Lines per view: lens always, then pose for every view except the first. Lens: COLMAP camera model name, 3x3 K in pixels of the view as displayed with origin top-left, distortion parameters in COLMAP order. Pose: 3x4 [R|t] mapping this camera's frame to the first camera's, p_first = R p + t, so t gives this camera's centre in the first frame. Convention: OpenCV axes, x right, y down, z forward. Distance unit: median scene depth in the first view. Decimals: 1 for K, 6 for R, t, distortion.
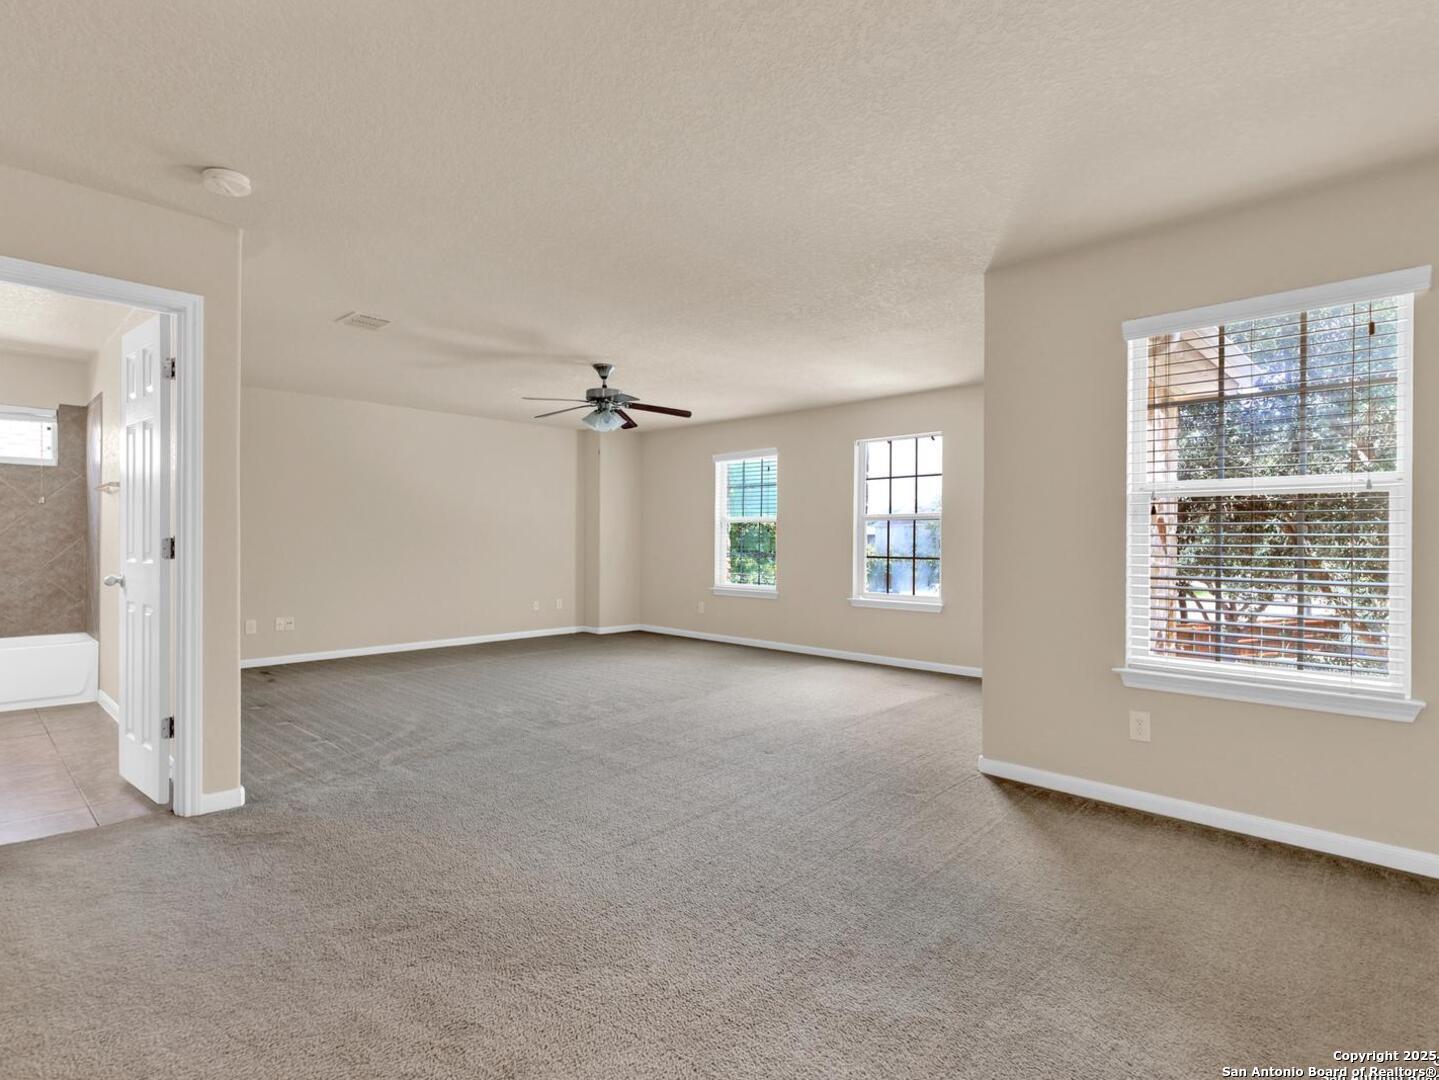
lens RADIAL K [[712.5, 0, 721.0], [0, 712.5, 544.2], [0, 0, 1]] dist [0.002764, -0.000168]
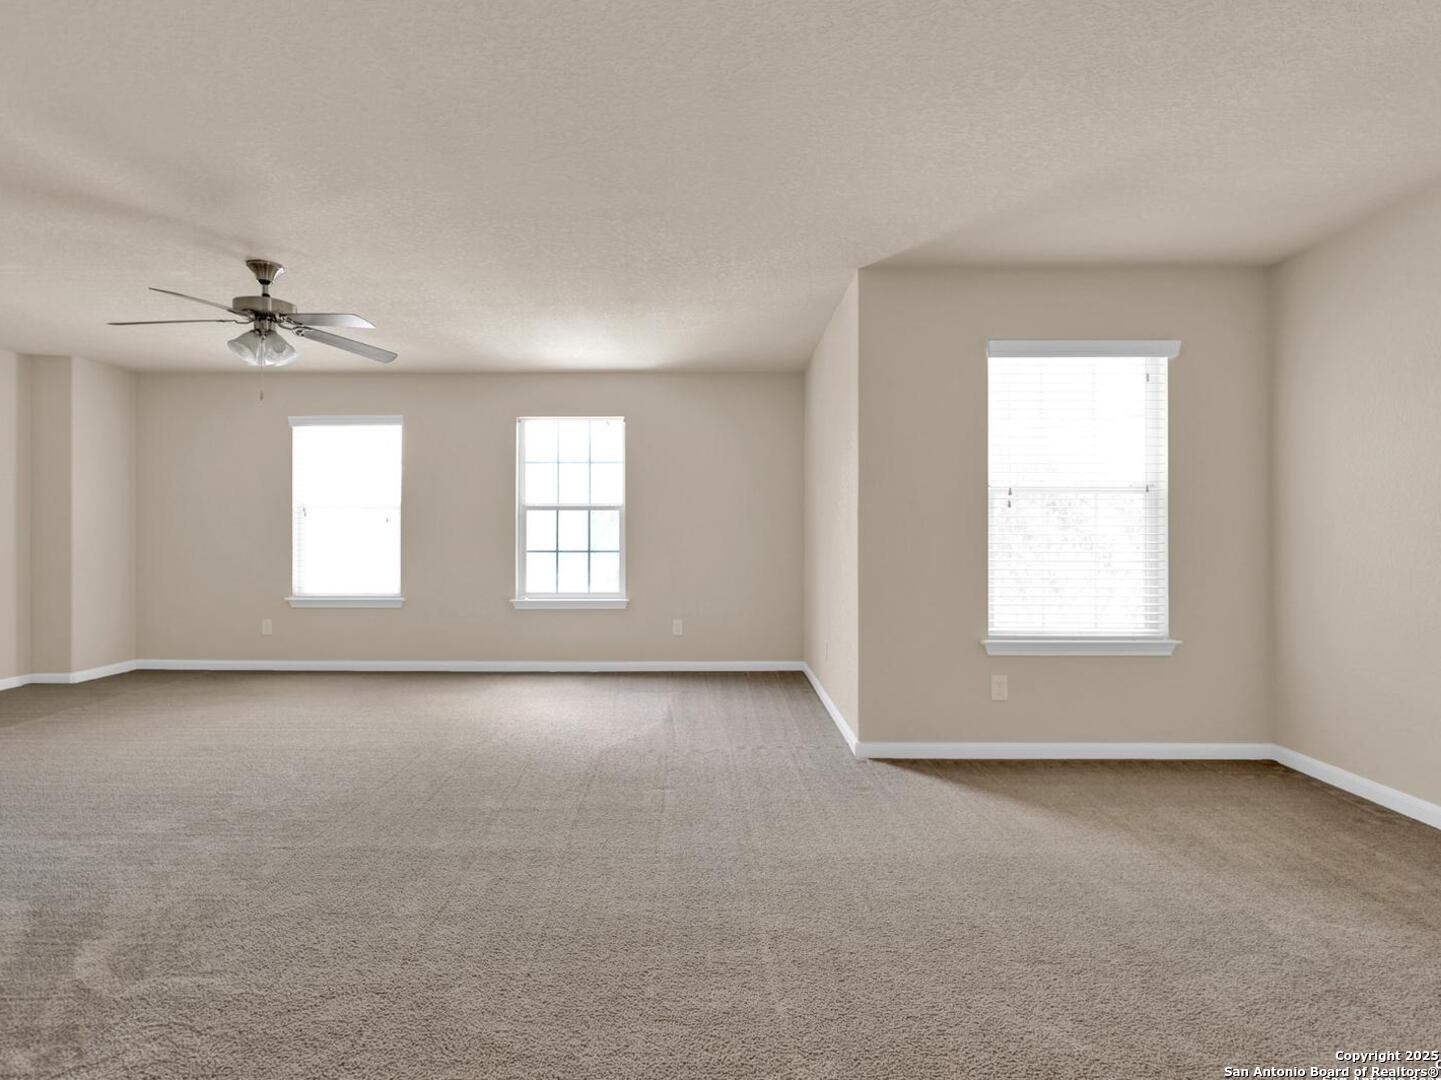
lens RADIAL K [[755.2, 0, 718.8], [0, 755.2, 531.5], [0, 0, 1]] dist [-0.000015, -0.000629]
pose [[0.742907, -0.000656, 0.669395, -0.371404], [0.006442, 0.999960, -0.006169, 0.001797], [-0.669364, 0.008895, 0.742881, 0.243536]]
